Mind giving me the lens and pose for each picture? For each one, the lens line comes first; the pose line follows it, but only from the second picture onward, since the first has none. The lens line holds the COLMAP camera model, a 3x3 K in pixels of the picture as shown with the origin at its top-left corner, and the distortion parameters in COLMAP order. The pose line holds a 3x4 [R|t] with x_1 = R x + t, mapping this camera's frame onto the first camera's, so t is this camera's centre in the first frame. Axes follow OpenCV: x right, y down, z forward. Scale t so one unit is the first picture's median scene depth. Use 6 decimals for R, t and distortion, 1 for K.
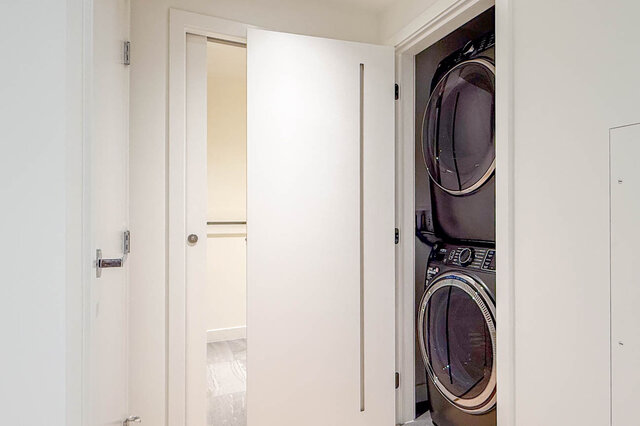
lens RADIAL K [[391.6, 0, 320.7], [0, 391.6, 209.9], [0, 0, 1]] dist [-0.004782, 0.000994]
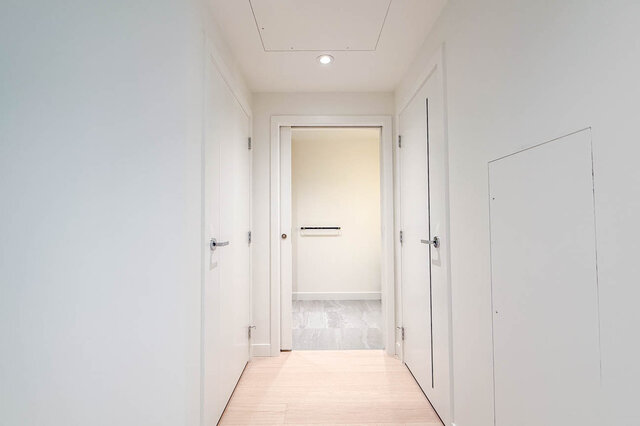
lens RADIAL K [[283.1, 0, 318.1], [0, 283.1, 213.3], [0, 0, 1]] dist [0.001160, -0.000292]
pose [[0.907058, -0.023034, -0.420374, 0.314474], [0.012711, 0.999545, -0.027343, 0.002480], [0.420813, 0.019458, 0.906939, -0.120001]]
